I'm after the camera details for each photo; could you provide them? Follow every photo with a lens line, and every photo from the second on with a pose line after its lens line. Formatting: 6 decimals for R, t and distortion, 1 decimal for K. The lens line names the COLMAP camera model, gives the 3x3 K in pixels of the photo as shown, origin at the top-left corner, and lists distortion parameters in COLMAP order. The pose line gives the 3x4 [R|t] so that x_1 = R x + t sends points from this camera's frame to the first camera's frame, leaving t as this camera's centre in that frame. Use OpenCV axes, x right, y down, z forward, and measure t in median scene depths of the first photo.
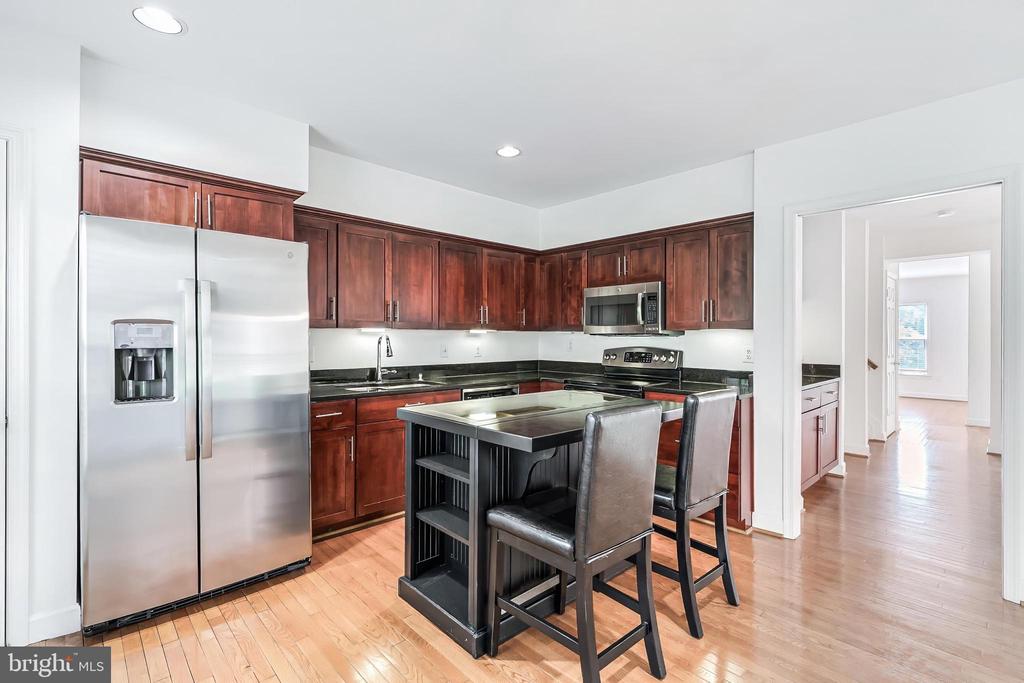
lens RADIAL K [[464.7, 0, 511.0], [0, 464.7, 337.5], [0, 0, 1]] dist [0.000806, 0.000073]
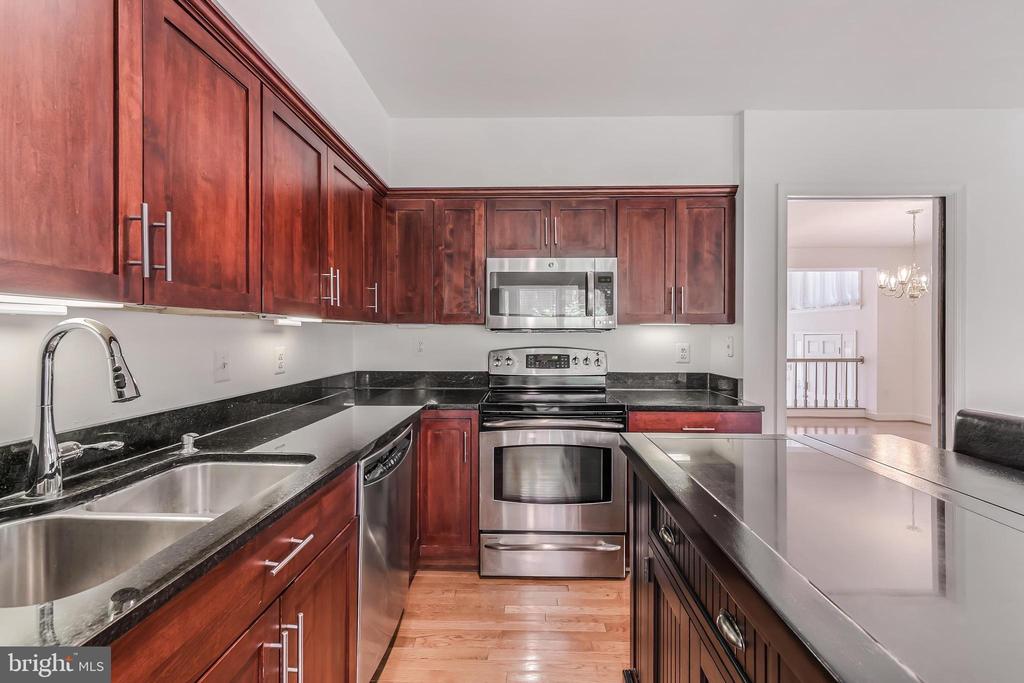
lens RADIAL K [[434.2, 0, 515.8], [0, 434.2, 336.0], [0, 0, 1]] dist [-0.002725, -0.000340]
pose [[0.700925, -0.003610, 0.713226, -0.266708], [0.000485, 0.999989, 0.004585, -0.000058], [-0.713235, -0.002868, 0.700919, 0.604943]]
